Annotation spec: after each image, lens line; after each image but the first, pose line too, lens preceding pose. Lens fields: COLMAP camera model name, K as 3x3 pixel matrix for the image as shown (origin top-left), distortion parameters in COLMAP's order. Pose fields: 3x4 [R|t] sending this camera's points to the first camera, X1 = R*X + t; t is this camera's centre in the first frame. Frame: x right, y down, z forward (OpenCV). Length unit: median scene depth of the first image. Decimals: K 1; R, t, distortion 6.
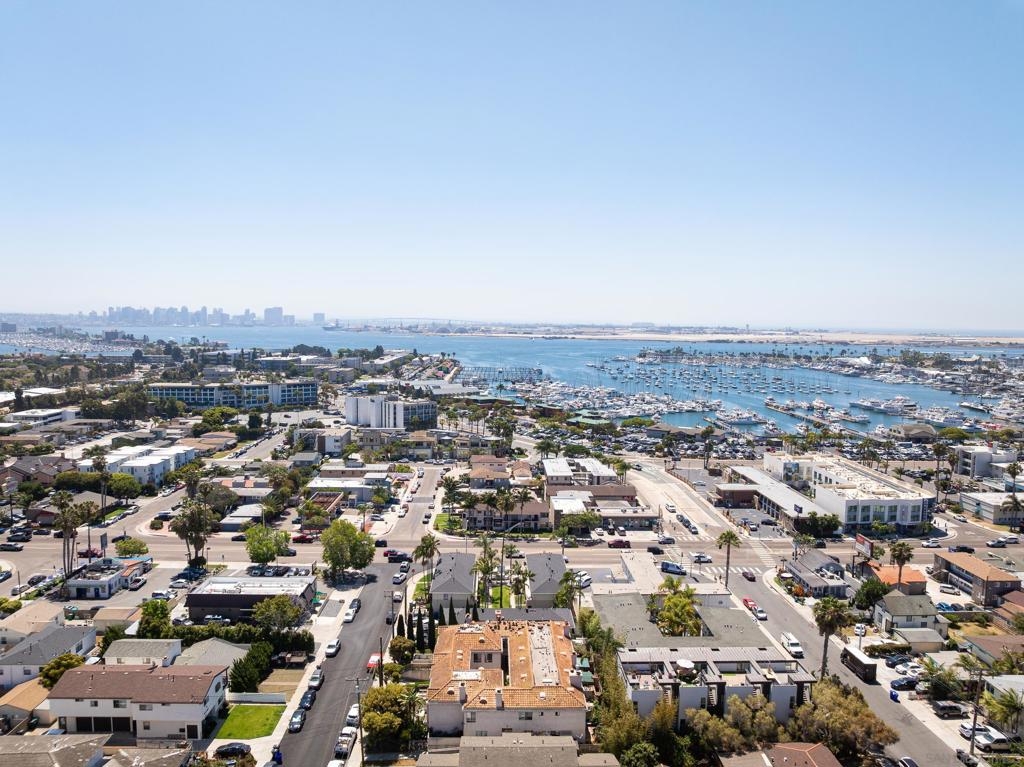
lens RADIAL K [[719.0, 0, 512.0], [0, 719.0, 383.5], [0, 0, 1]] dist [-0.024168, 0.001878]
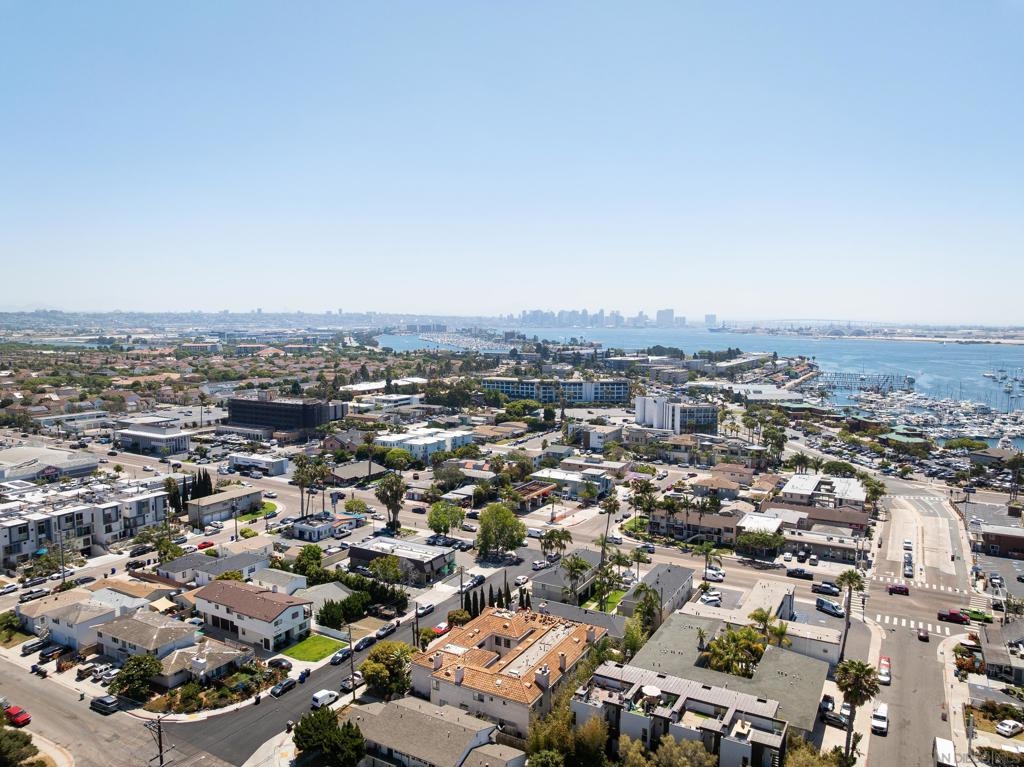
lens RADIAL K [[719.0, 0, 512.0], [0, 719.0, 383.5], [0, 0, 1]] dist [-0.024168, 0.001878]
pose [[0.862192, 0.039699, -0.505023, 0.228684], [-0.040836, 0.999127, 0.008823, -0.003397], [0.504932, 0.013016, 0.863061, 0.042852]]
